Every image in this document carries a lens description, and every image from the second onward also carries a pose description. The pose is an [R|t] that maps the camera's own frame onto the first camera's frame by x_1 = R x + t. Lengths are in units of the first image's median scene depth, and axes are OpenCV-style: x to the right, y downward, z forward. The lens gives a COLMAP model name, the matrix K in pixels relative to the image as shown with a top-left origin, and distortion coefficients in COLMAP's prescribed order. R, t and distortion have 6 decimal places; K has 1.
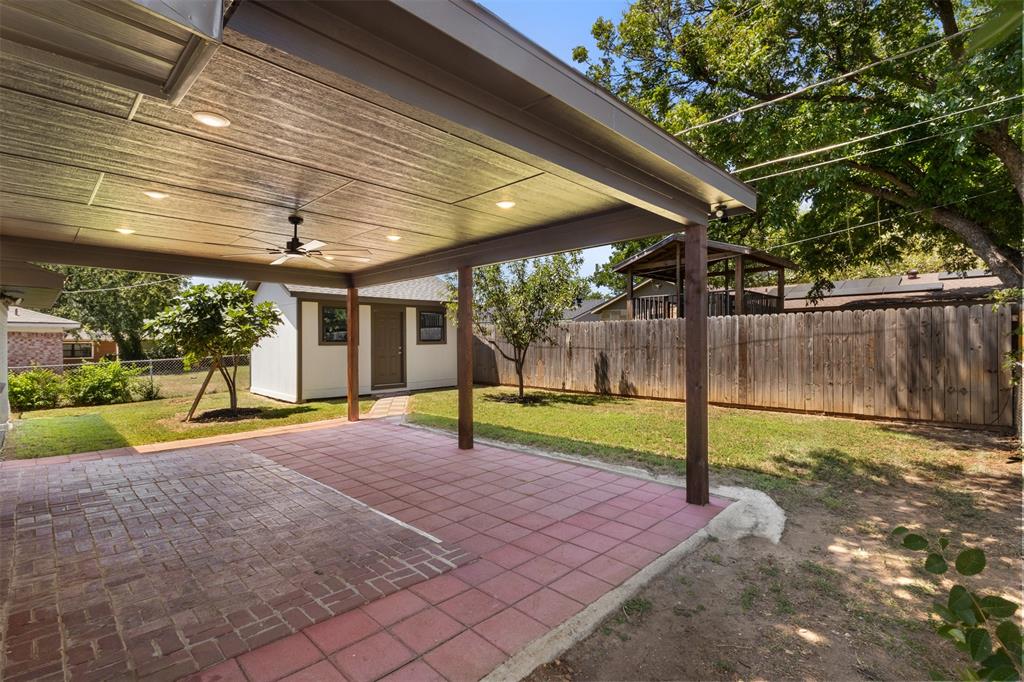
lens RADIAL K [[473.8, 0, 509.9], [0, 473.8, 341.6], [0, 0, 1]] dist [0.001435, -0.000171]
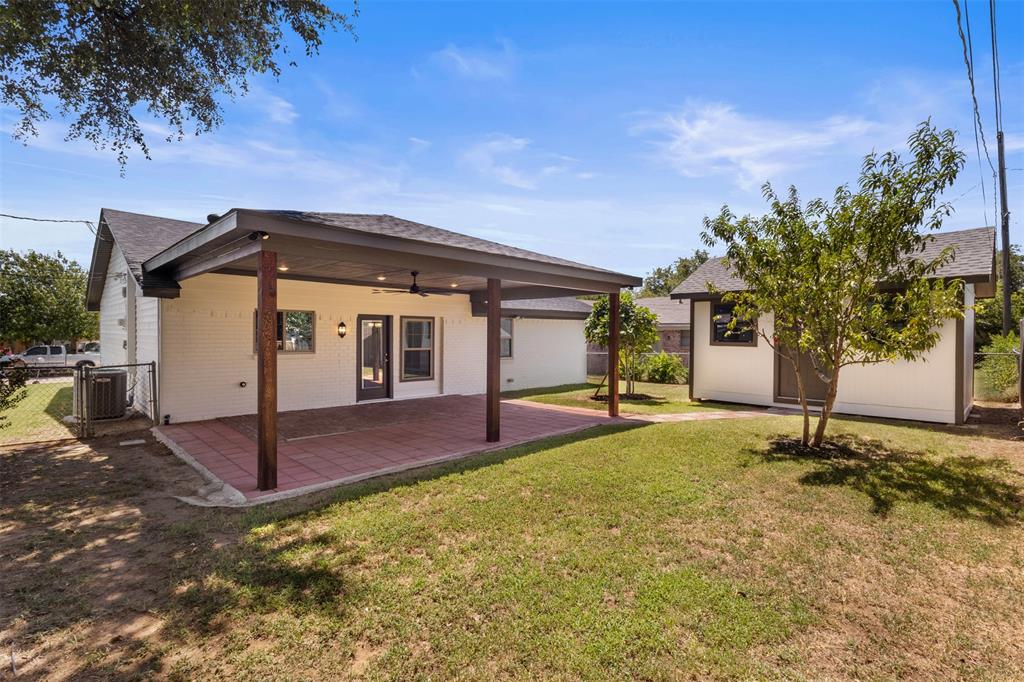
lens RADIAL K [[473.8, 0, 509.8], [0, 473.8, 339.1], [0, 0, 1]] dist [0.001435, -0.000171]
pose [[-0.014640, 0.013971, -0.999795, 1.795733], [-0.001659, 0.999901, 0.013996, -0.057920], [0.999891, 0.001864, -0.014615, 1.863663]]
